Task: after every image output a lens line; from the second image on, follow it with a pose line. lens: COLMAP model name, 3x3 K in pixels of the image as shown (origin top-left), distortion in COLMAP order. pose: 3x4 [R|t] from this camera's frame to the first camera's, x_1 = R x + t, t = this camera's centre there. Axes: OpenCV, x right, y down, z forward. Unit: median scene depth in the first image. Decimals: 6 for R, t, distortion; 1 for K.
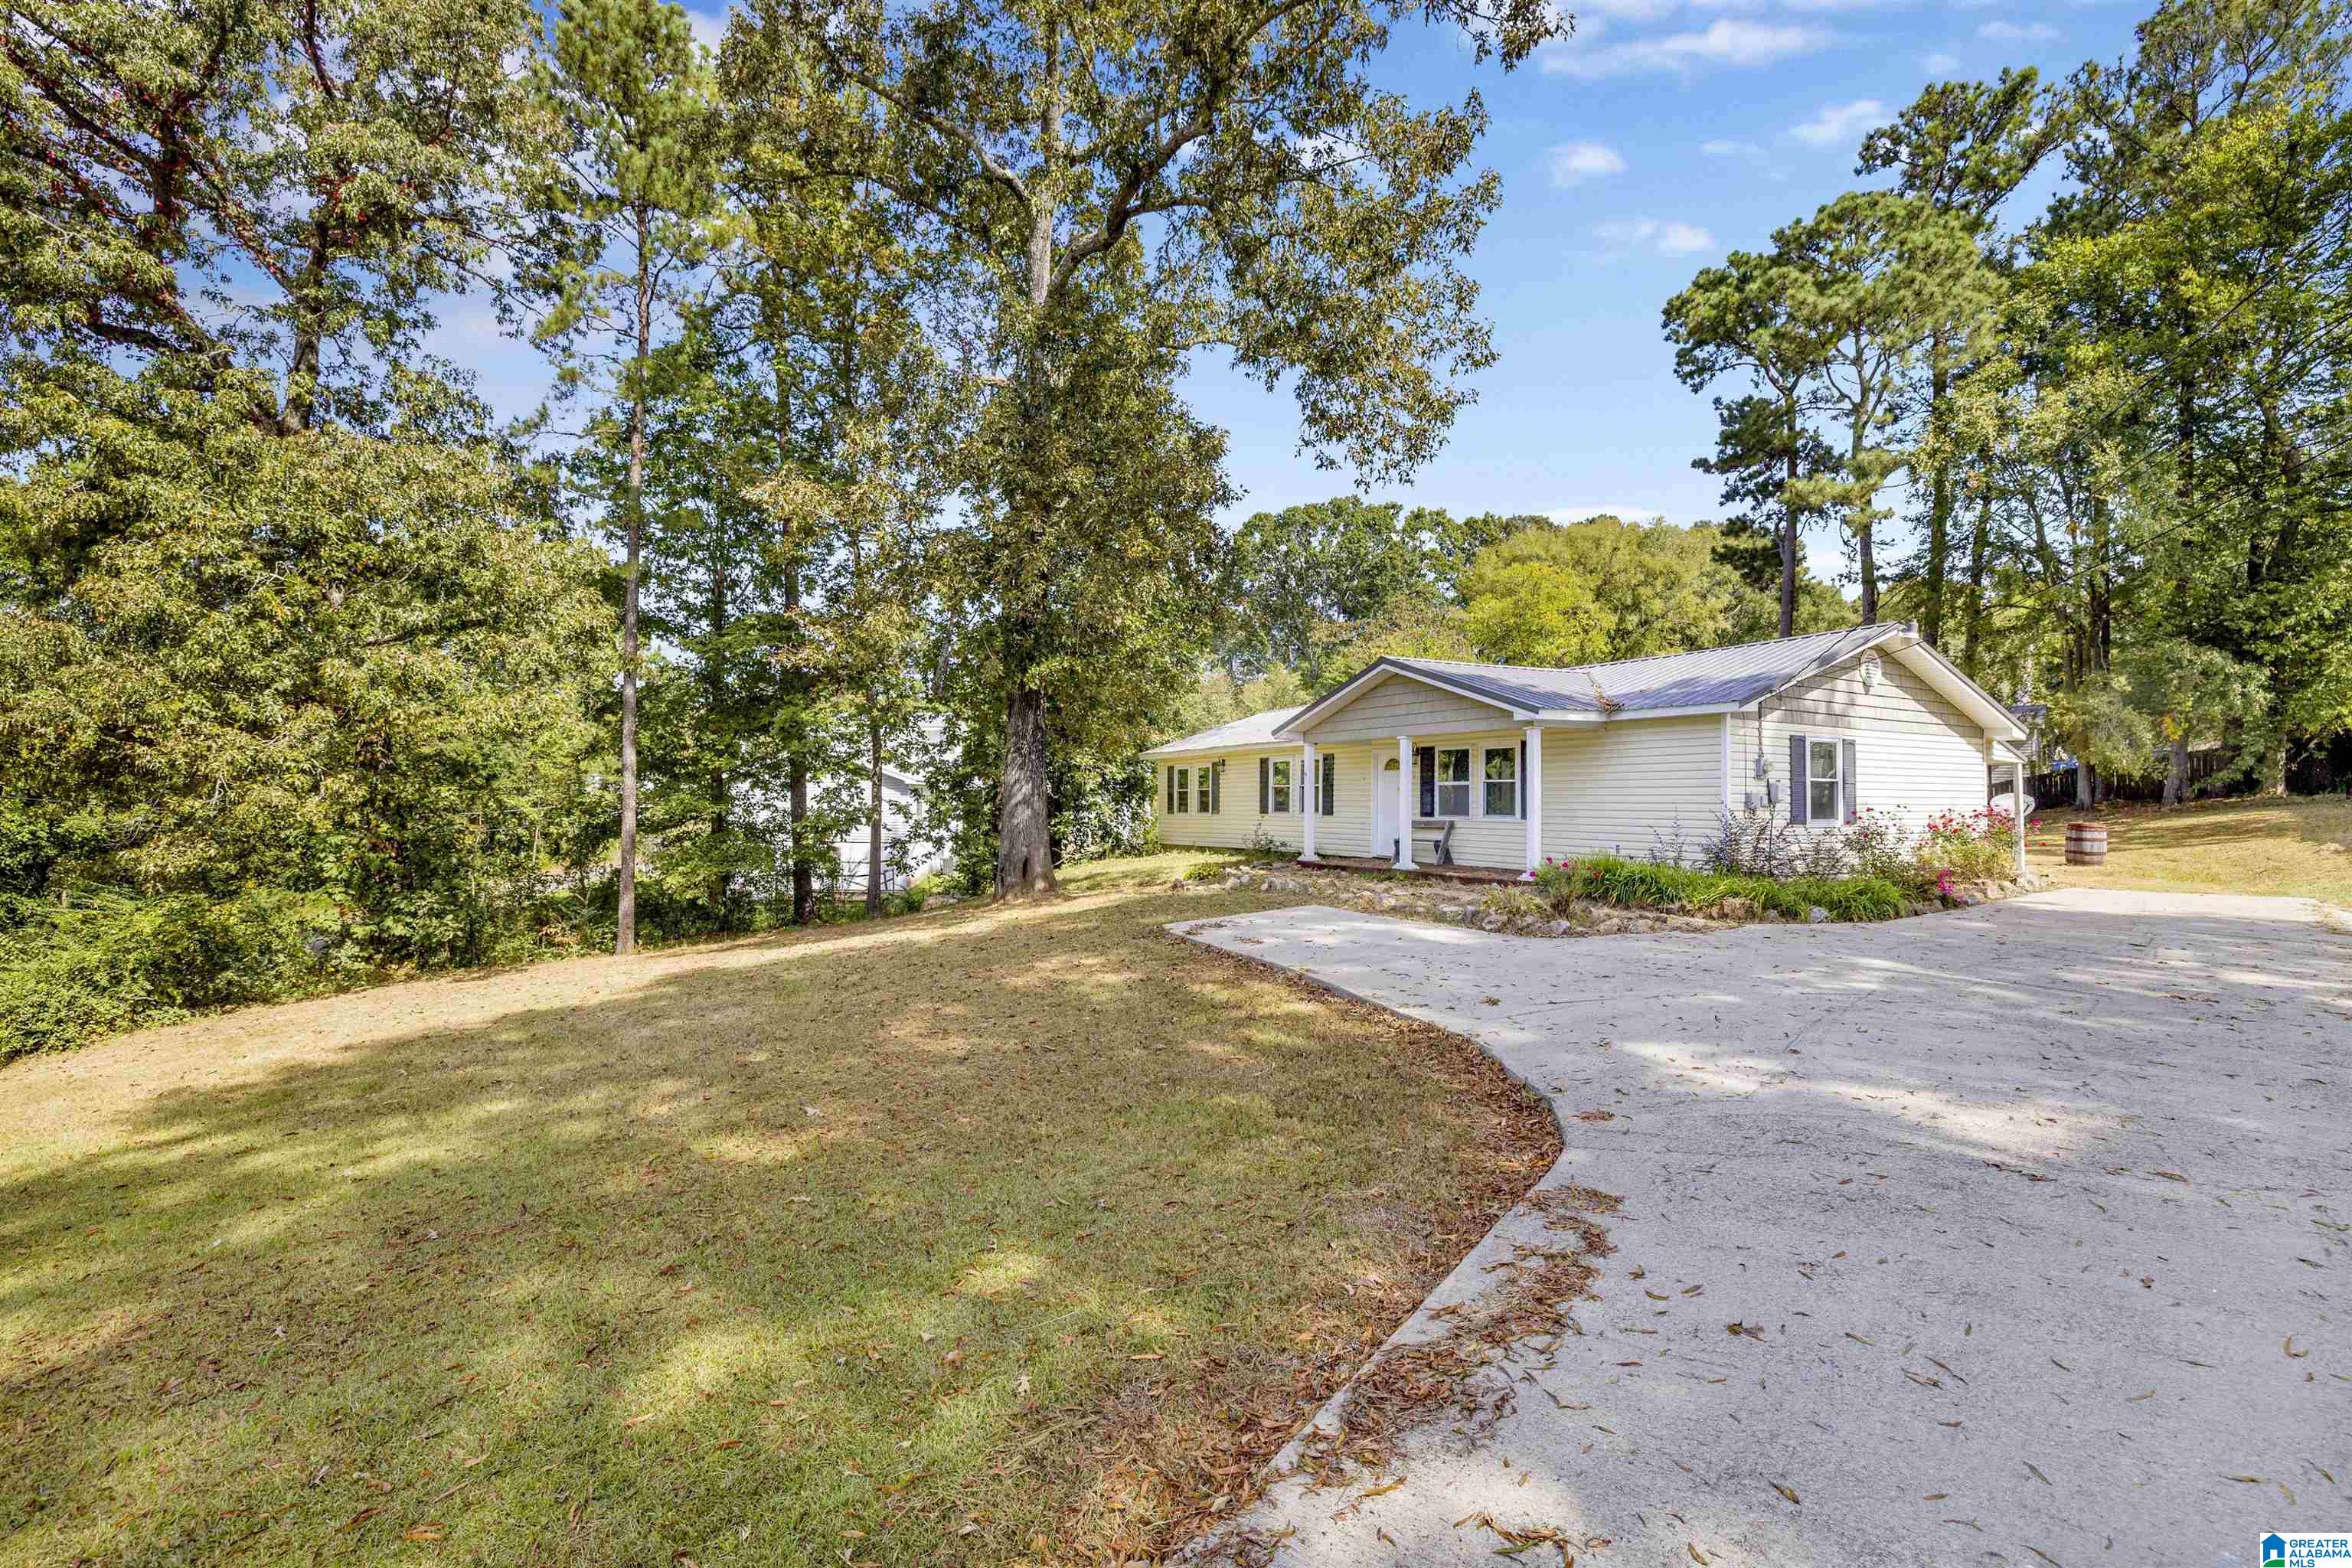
lens RADIAL K [[1030.6, 0, 1169.1], [0, 1030.6, 801.0], [0, 0, 1]] dist [-0.008941, 0.001390]
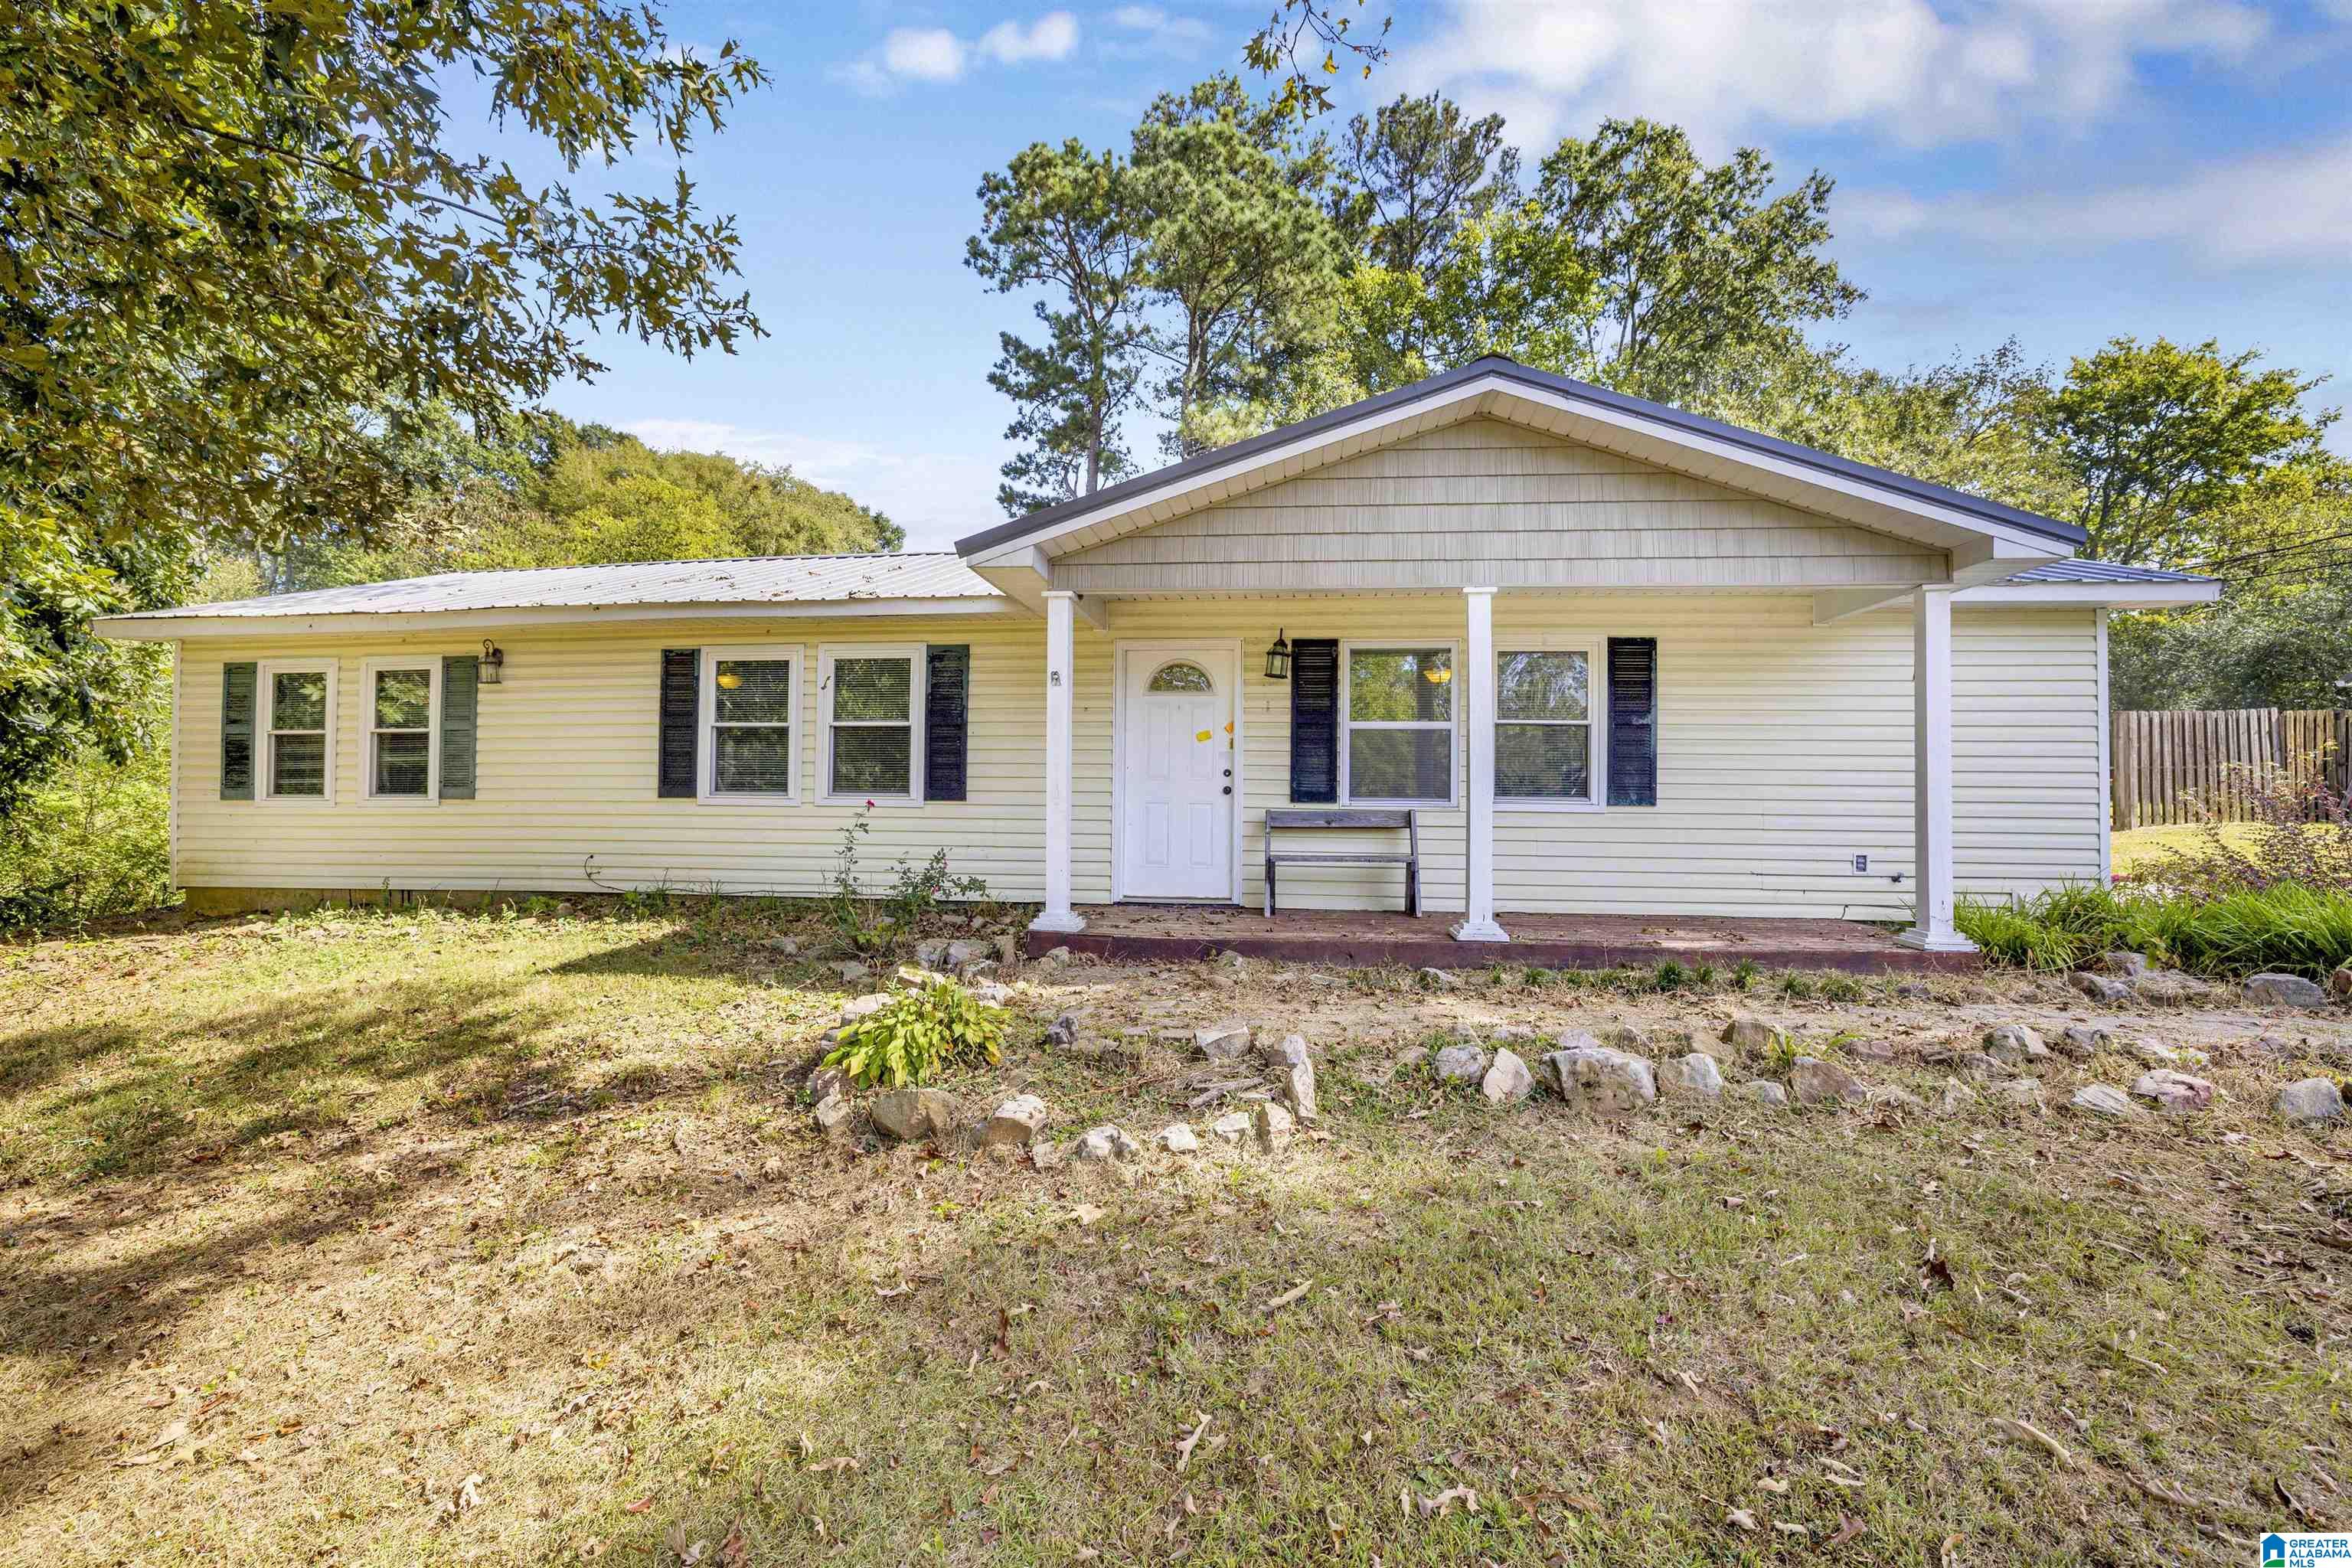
lens RADIAL K [[1030.6, 0, 1169.0], [0, 1030.6, 782.9], [0, 0, 1]] dist [-0.008941, 0.001390]
pose [[0.602095, 0.011911, 0.798336, -0.087506], [-0.006798, 0.999929, -0.009792, 0.008339], [-0.798395, 0.000469, 0.602133, 0.547368]]
